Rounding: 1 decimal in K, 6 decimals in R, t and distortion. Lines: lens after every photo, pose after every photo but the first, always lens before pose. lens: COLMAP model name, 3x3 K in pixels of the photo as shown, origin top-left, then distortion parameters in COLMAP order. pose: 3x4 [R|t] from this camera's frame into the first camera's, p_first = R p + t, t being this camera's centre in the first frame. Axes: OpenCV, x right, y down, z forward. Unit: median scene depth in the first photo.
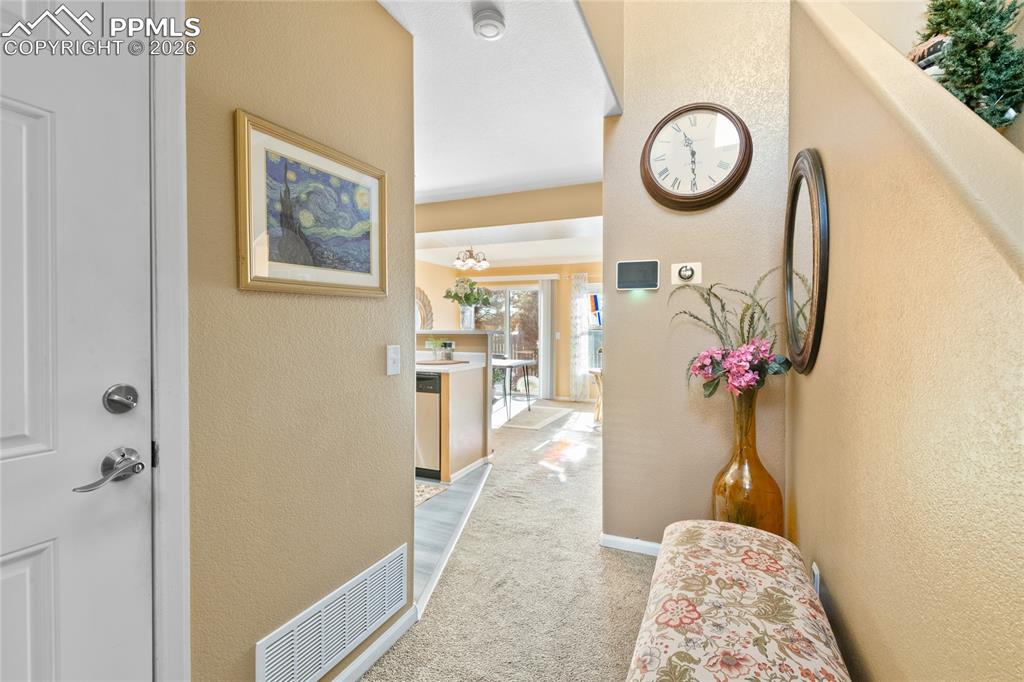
lens RADIAL K [[451.9, 0, 516.7], [0, 451.9, 340.9], [0, 0, 1]] dist [0.012379, -0.001615]
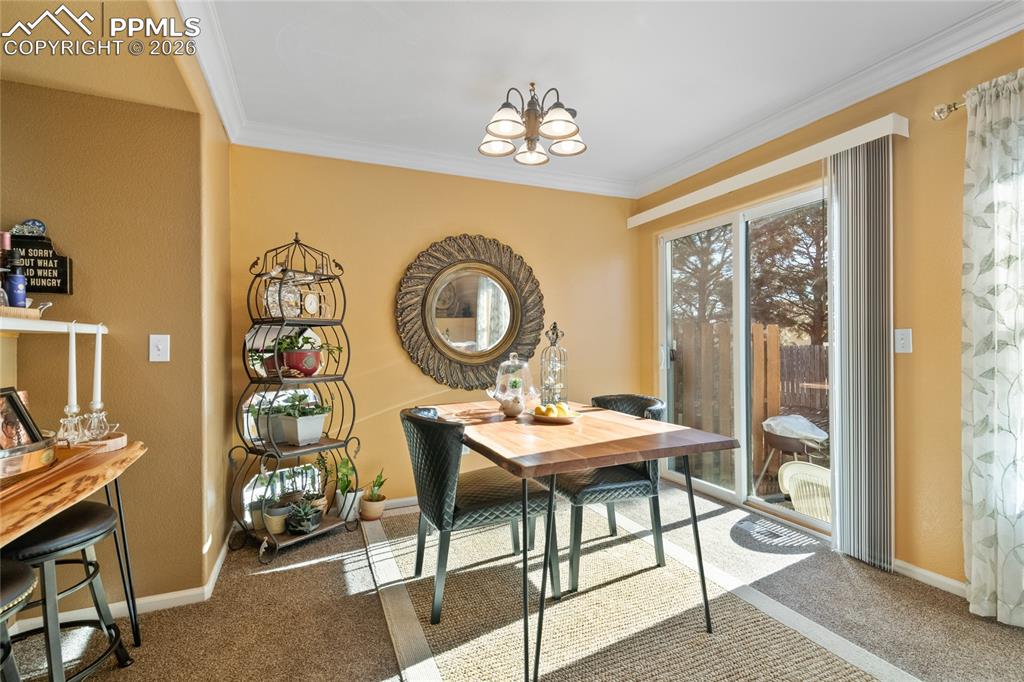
lens RADIAL K [[477.9, 0, 518.7], [0, 477.9, 345.0], [0, 0, 1]] dist [0.015478, -0.000737]
pose [[0.727720, -0.007821, -0.685829, 0.355110], [-0.006383, 0.999814, -0.018174, -0.006115], [0.685844, 0.017603, 0.727536, 1.810829]]
